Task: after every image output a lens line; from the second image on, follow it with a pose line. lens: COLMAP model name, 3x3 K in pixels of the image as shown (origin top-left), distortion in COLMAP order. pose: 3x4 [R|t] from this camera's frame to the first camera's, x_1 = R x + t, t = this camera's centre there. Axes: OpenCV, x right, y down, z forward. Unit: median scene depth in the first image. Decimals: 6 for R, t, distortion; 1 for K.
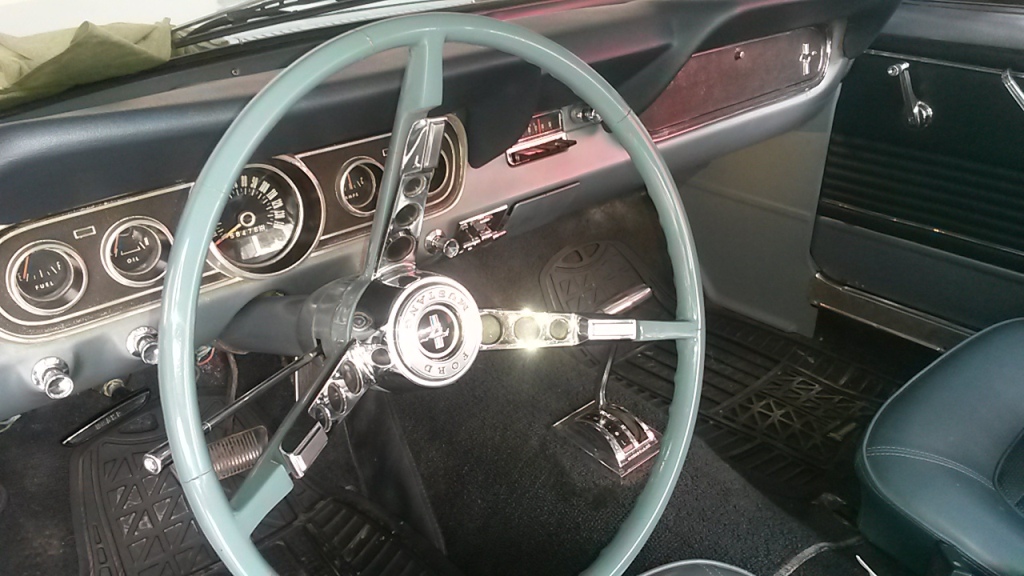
lens RADIAL K [[861.7, 0, 513.6], [0, 861.7, 286.8], [0, 0, 1]] dist [0.049010, -0.026708]
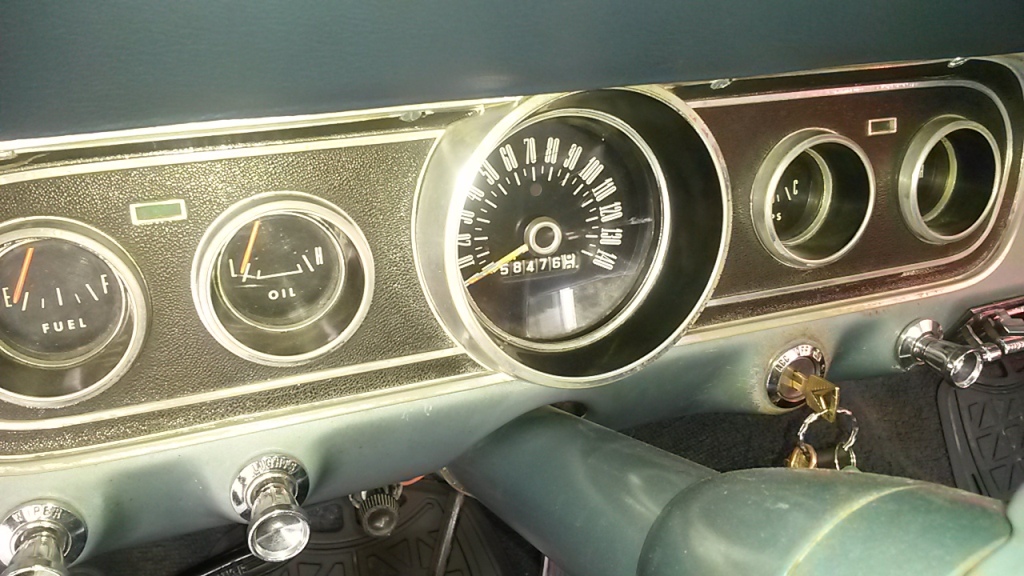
lens RADIAL K [[861.7, 0, 511.4], [0, 861.7, 291.1], [0, 0, 1]] dist [0.049010, -0.026708]
pose [[0.948730, 0.161239, -0.271869, -0.199446], [-0.171086, 0.985174, -0.012749, -0.042602], [0.265783, 0.058608, 0.962250, 0.575555]]
